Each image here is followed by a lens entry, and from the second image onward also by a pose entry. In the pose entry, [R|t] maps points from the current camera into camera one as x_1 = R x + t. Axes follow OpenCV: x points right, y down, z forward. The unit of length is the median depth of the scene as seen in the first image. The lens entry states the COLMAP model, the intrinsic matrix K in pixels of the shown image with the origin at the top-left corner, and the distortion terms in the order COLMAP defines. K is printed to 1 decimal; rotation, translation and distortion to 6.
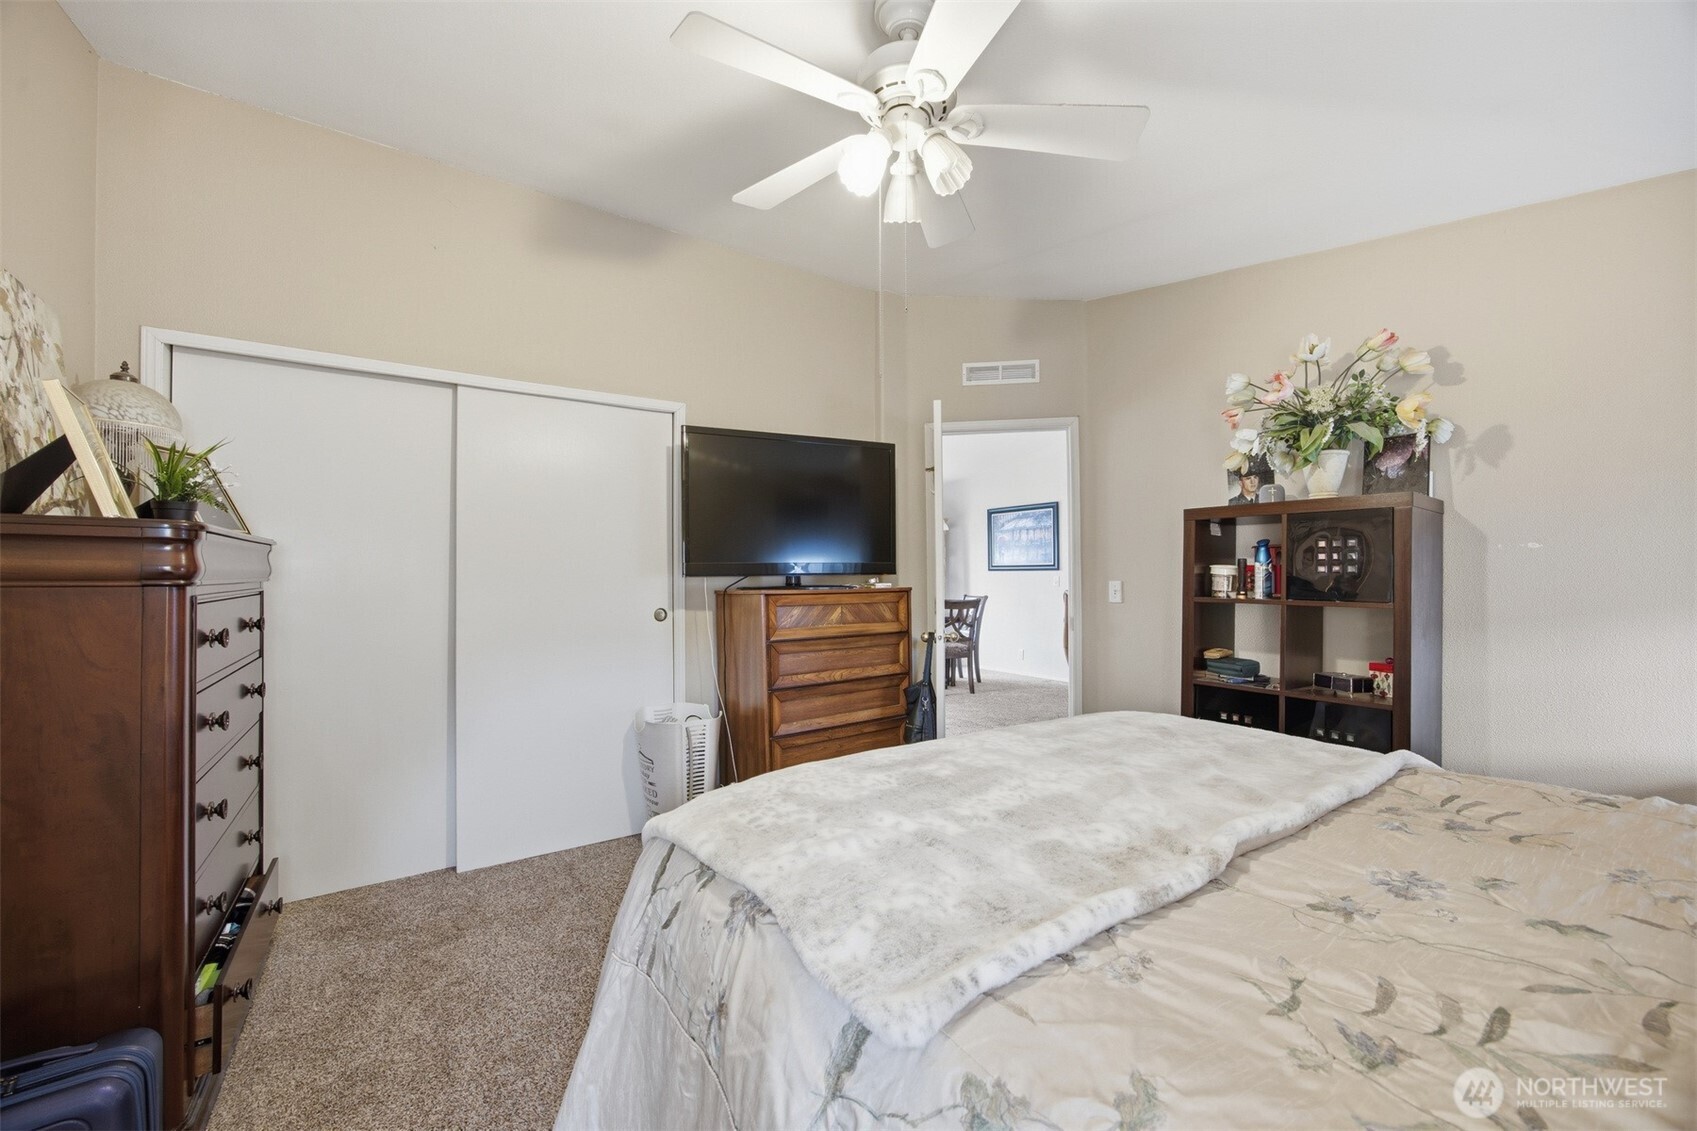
lens RADIAL K [[657.5, 0, 851.7], [0, 657.5, 570.3], [0, 0, 1]] dist [-0.009755, 0.000192]
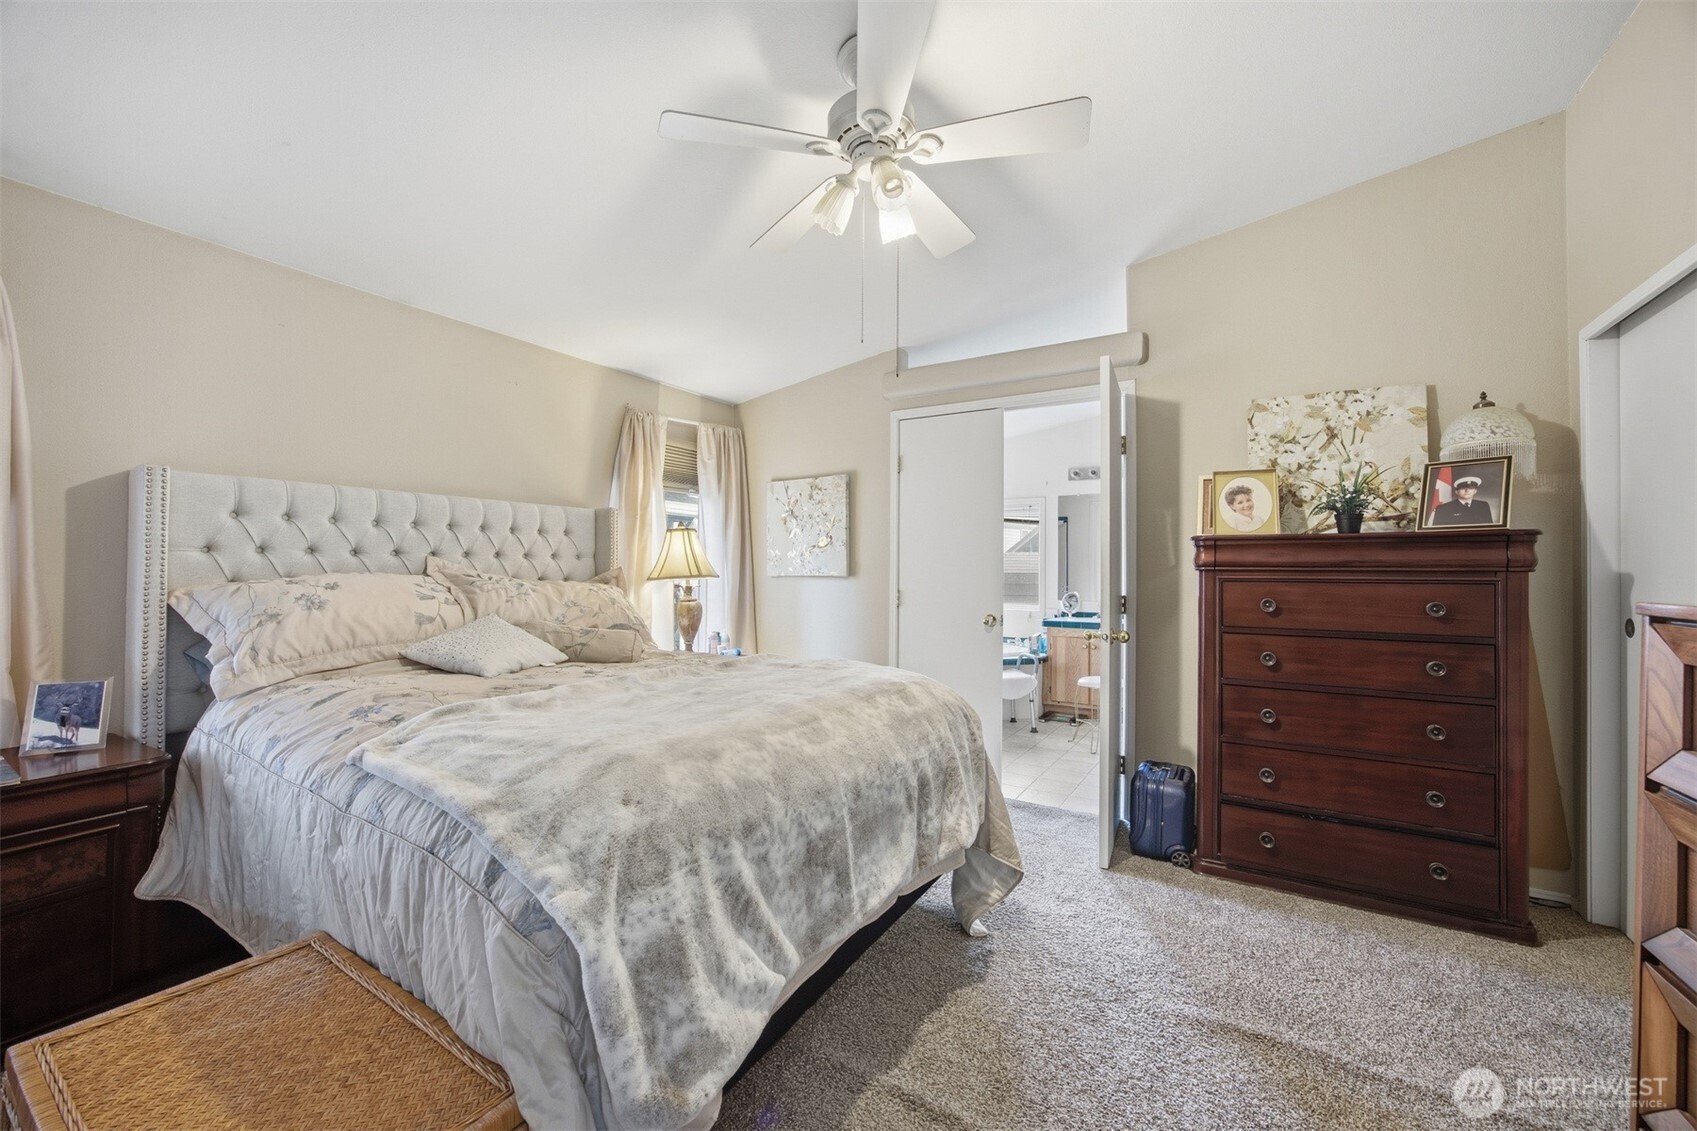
lens RADIAL K [[657.5, 0, 851.7], [0, 657.5, 570.3], [0, 0, 1]] dist [-0.009755, 0.000192]
pose [[-0.915363, -0.004821, -0.402600, 0.306911], [-0.001532, 0.999963, -0.008492, 0.019530], [0.402626, -0.007157, -0.915337, 1.062615]]
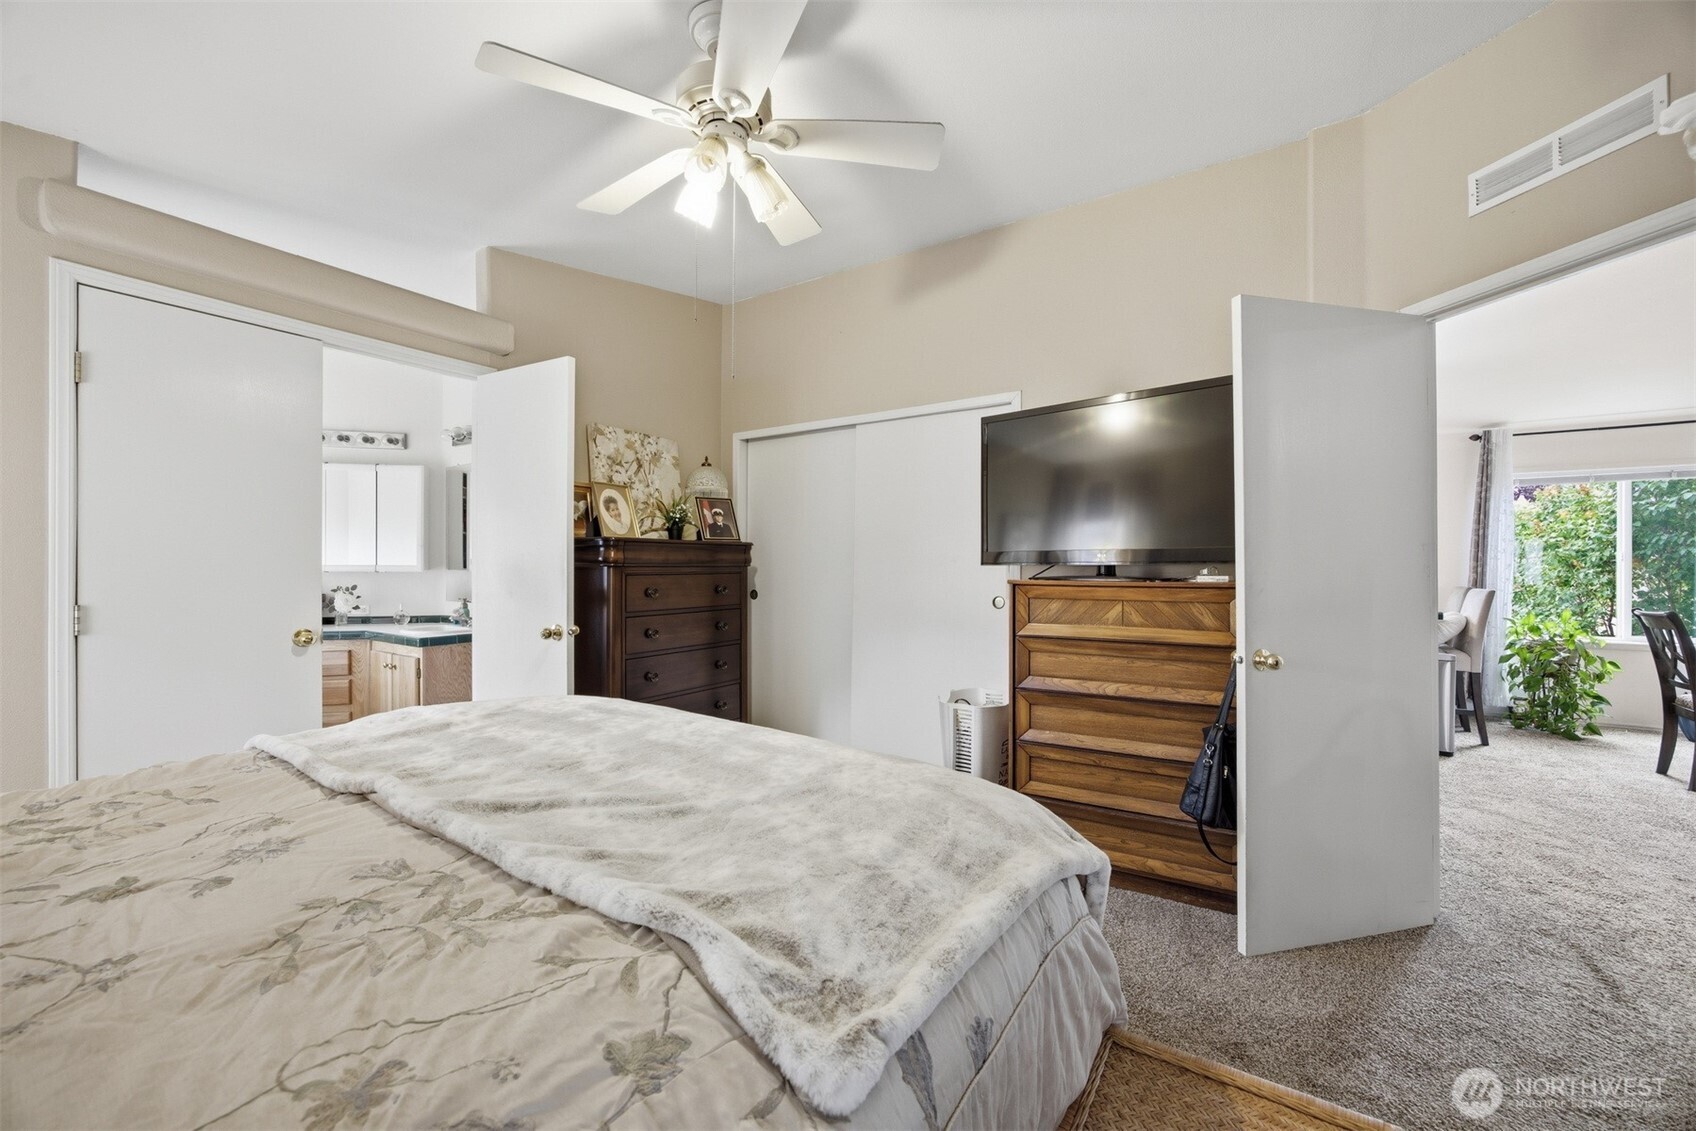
lens RADIAL K [[652.9, 0, 838.6], [0, 652.9, 555.6], [0, 0, 1]] dist [-0.011354, 0.000118]
pose [[0.369723, -0.005345, -0.929127, 0.599792], [0.003525, 0.999984, -0.004350, -0.000240], [0.929136, -0.001667, 0.369736, 0.405181]]
